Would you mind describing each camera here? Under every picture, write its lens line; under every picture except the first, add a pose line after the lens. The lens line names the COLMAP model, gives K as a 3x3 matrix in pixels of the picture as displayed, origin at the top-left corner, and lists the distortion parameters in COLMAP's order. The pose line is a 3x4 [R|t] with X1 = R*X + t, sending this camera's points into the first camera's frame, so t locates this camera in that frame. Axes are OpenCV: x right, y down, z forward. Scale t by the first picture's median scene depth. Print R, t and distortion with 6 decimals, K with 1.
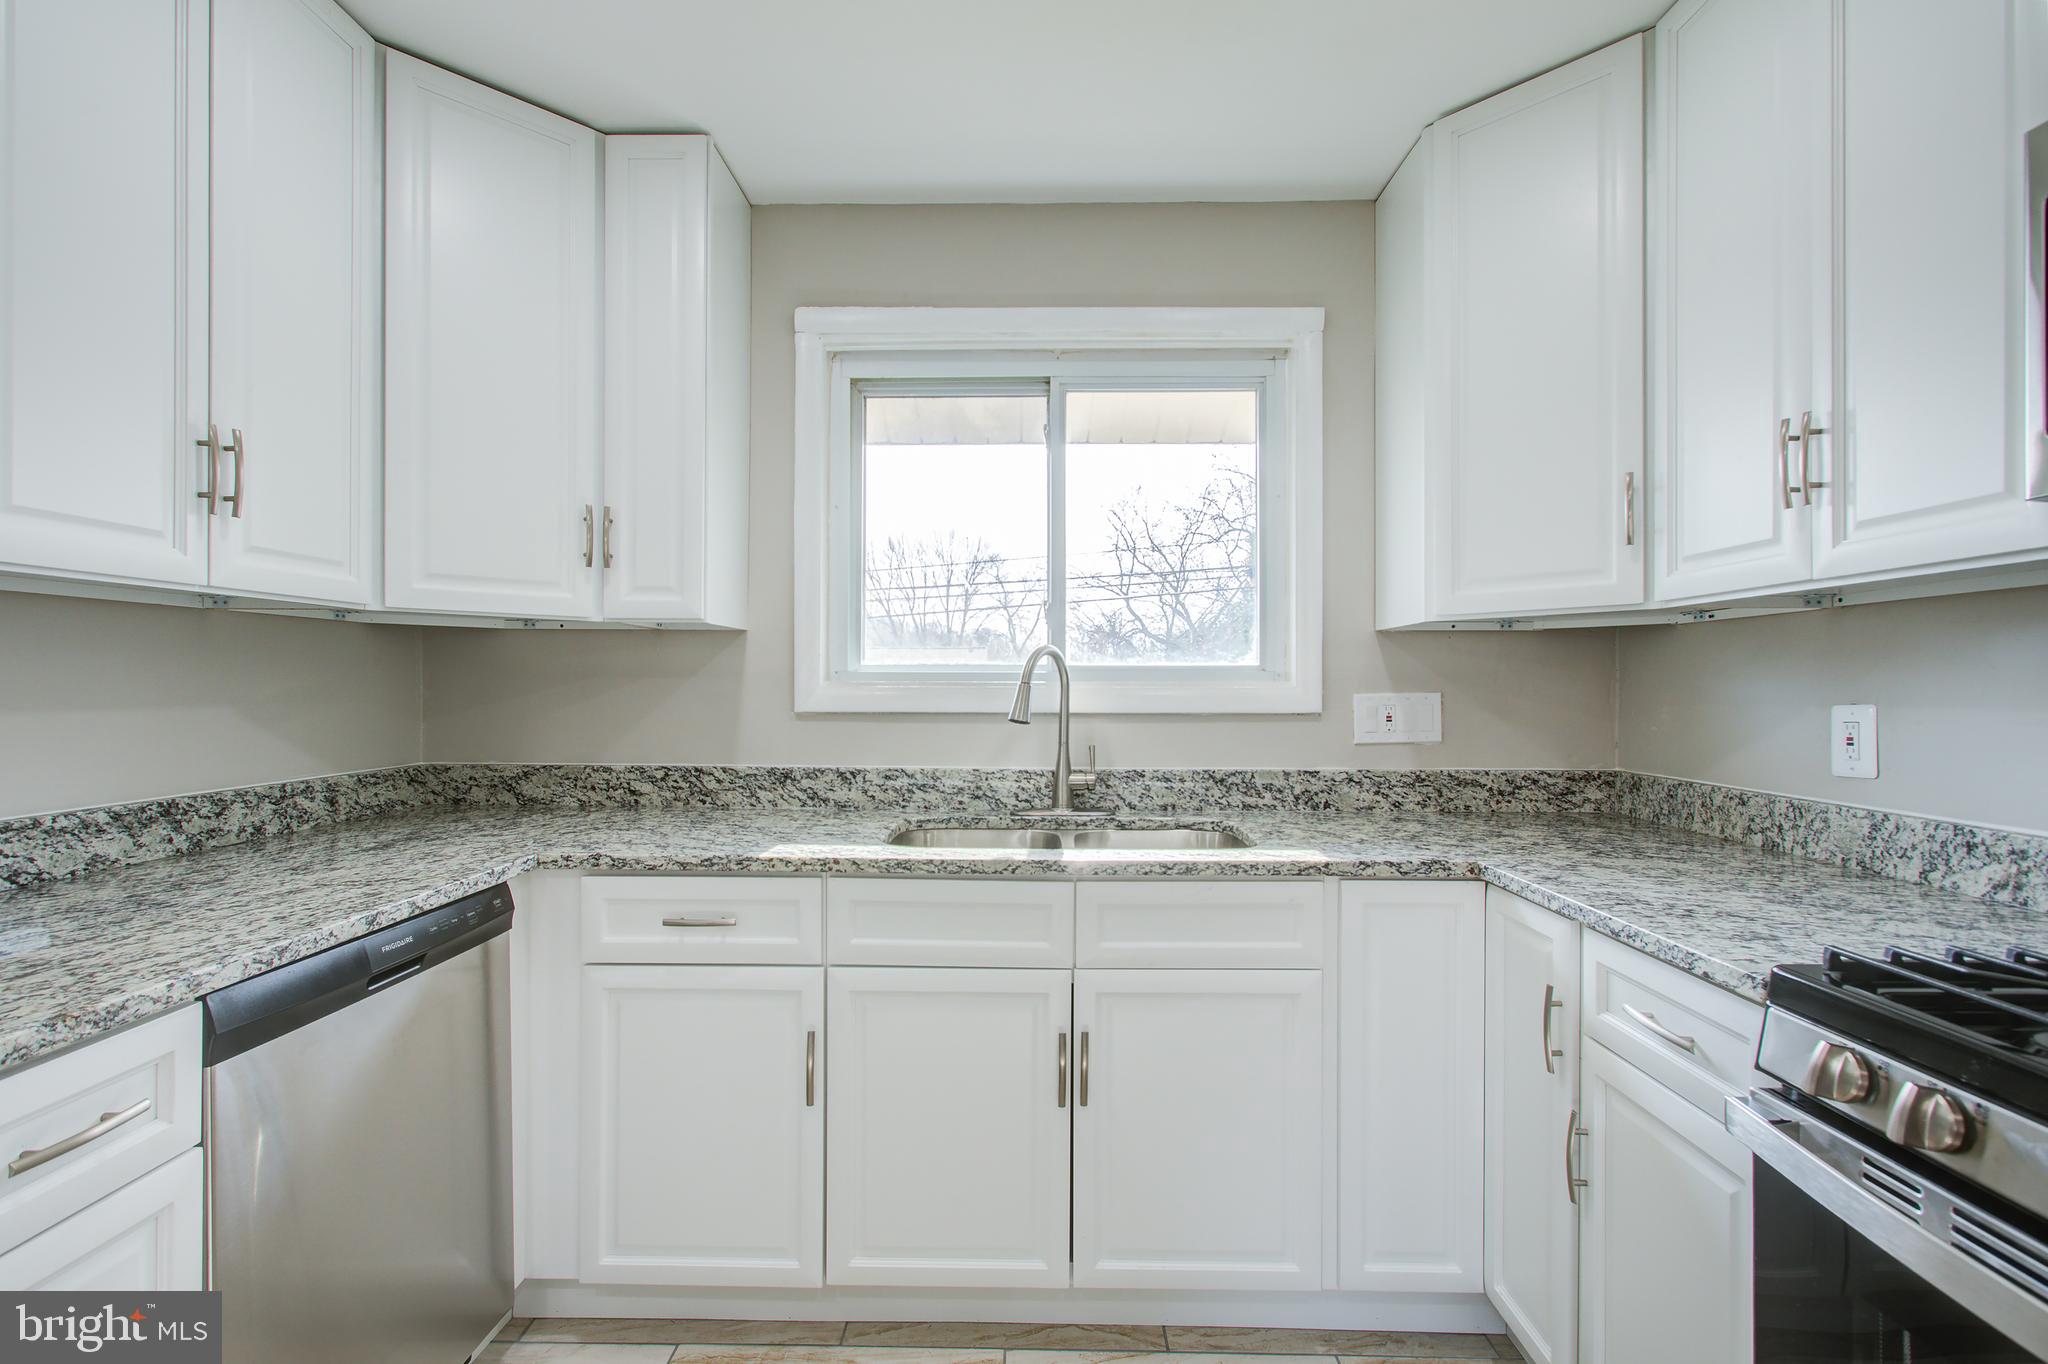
lens RADIAL K [[924.2, 0, 1022.0], [0, 924.2, 675.6], [0, 0, 1]] dist [0.000458, 0.003555]
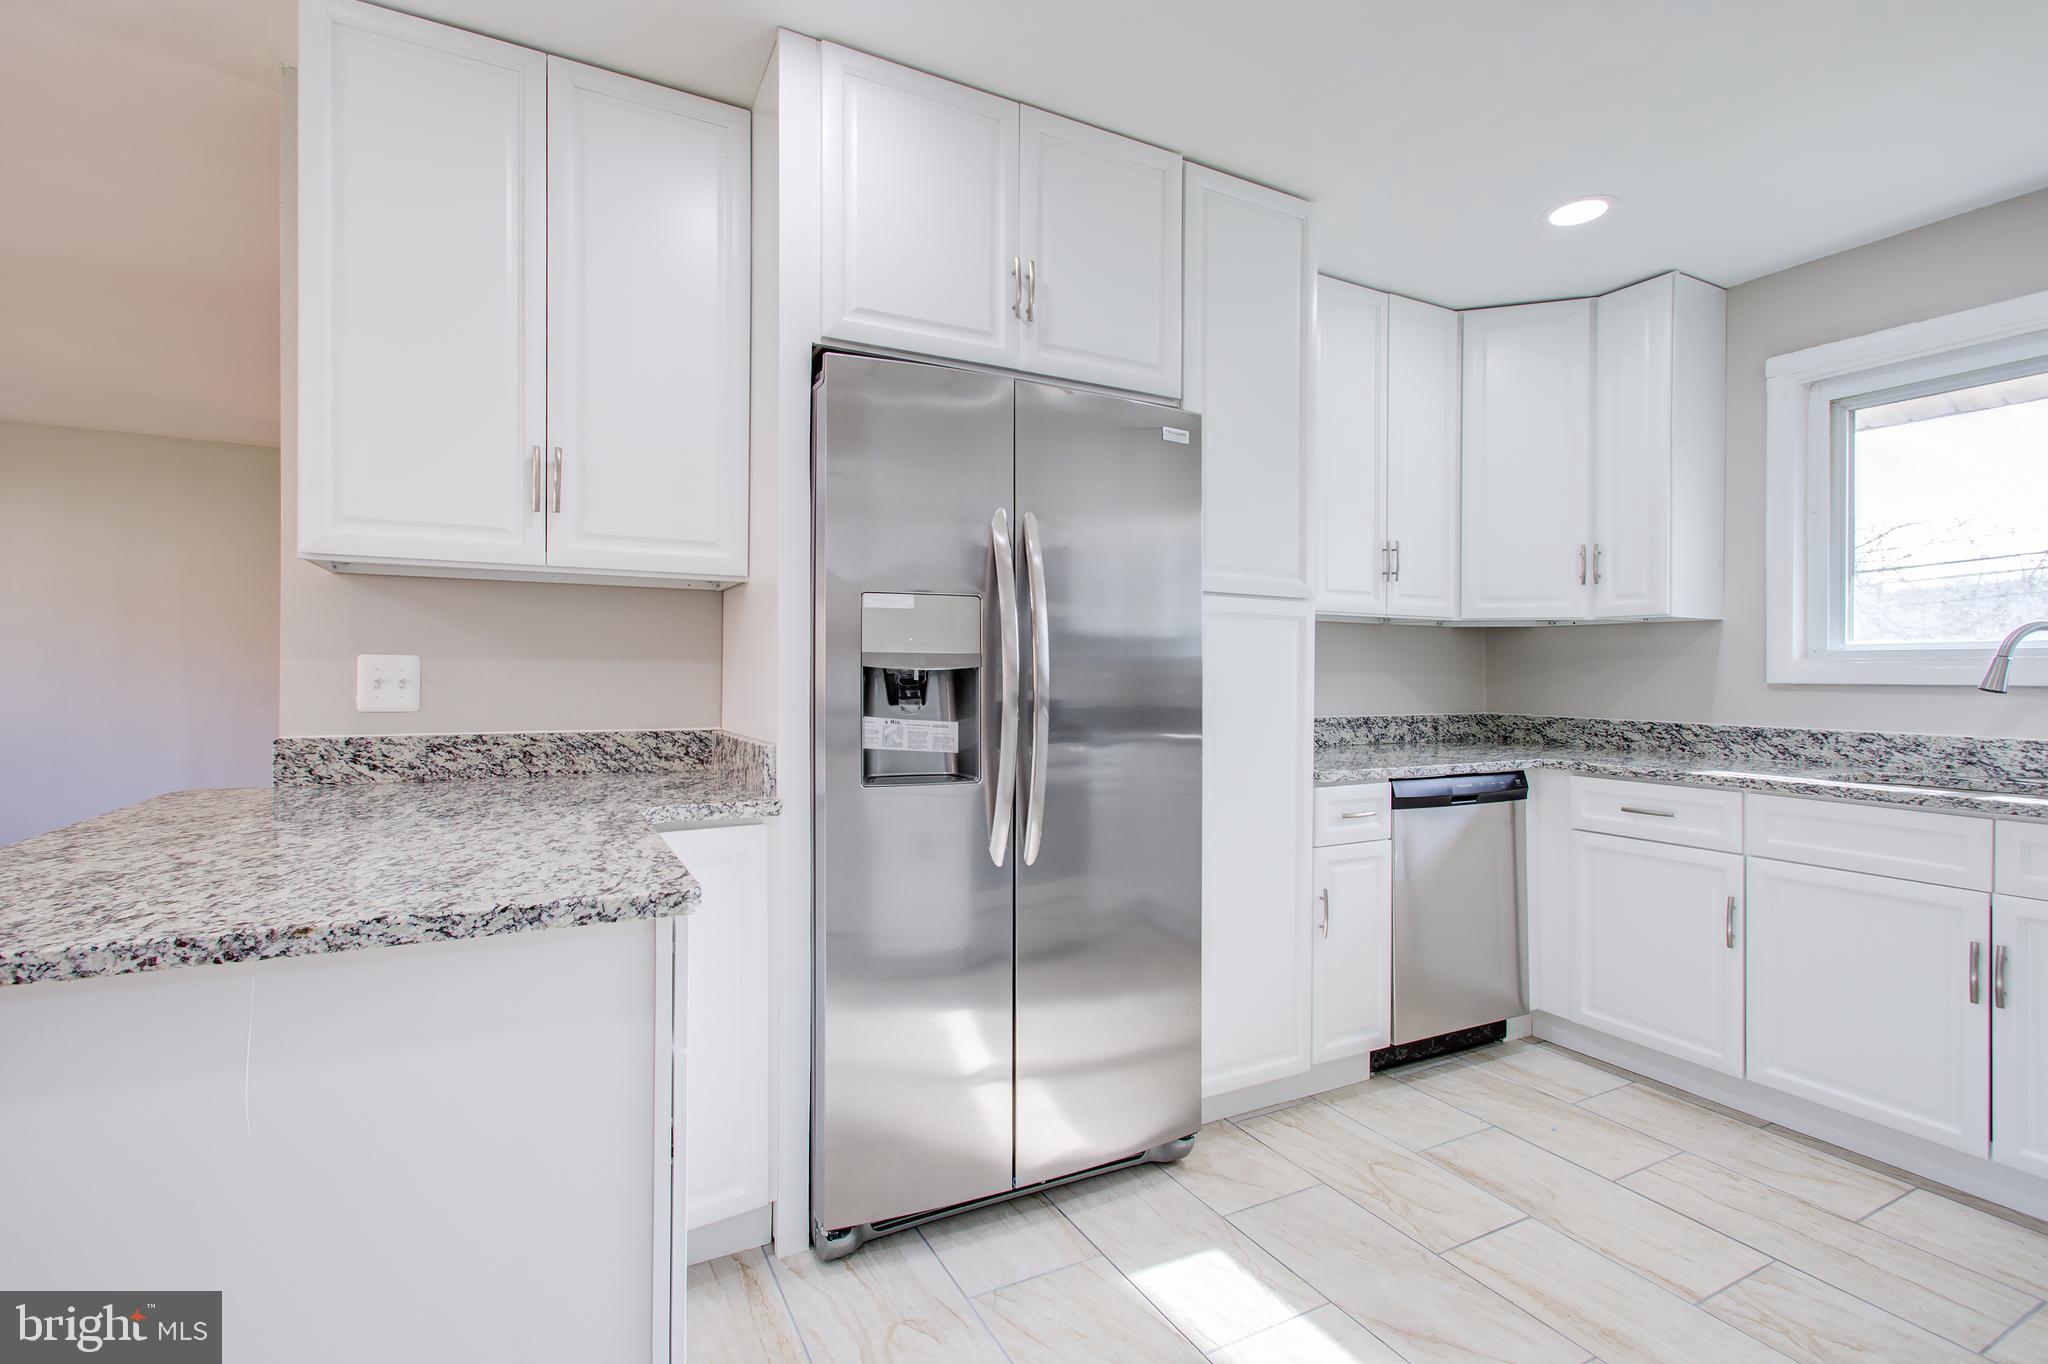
lens RADIAL K [[924.2, 0, 993.8], [0, 924.2, 673.8], [0, 0, 1]] dist [0.000458, 0.003555]
pose [[0.468833, 0.000467, -0.883287, 0.381153], [0.000507, 1.000000, 0.000797, 0.025951], [0.883287, -0.000822, 0.468833, -0.521833]]
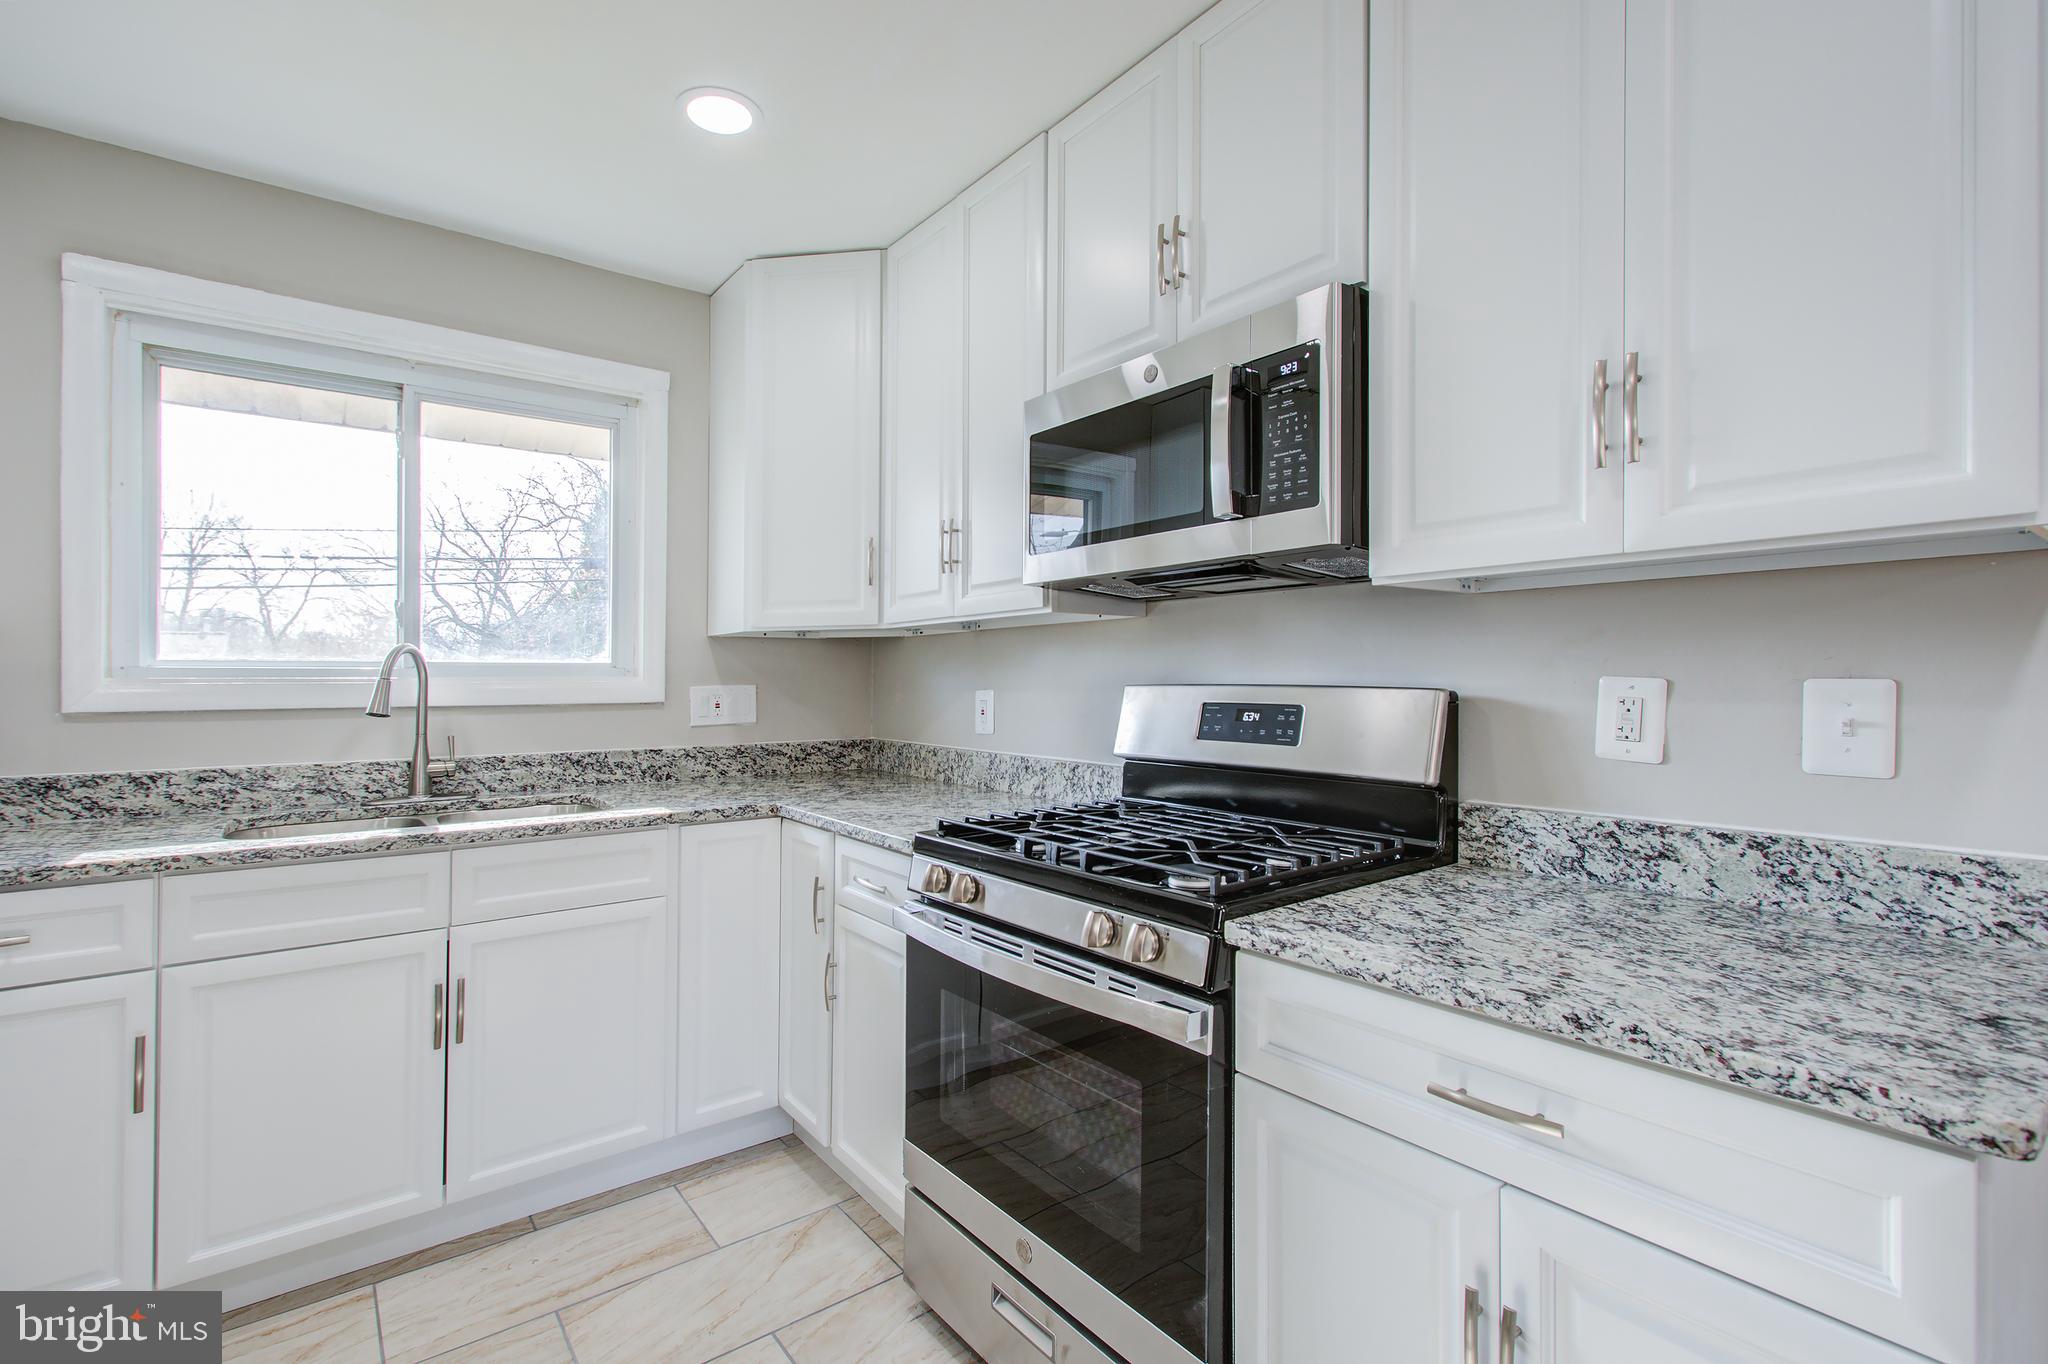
lens RADIAL K [[924.2, 0, 976.7], [0, 924.2, 667.7], [0, 0, 1]] dist [0.000458, 0.003555]
pose [[0.798378, 0.004251, 0.602142, -0.085887], [-0.002560, 0.999990, -0.003666, -0.001932], [-0.602152, 0.001385, 0.798380, -0.235531]]
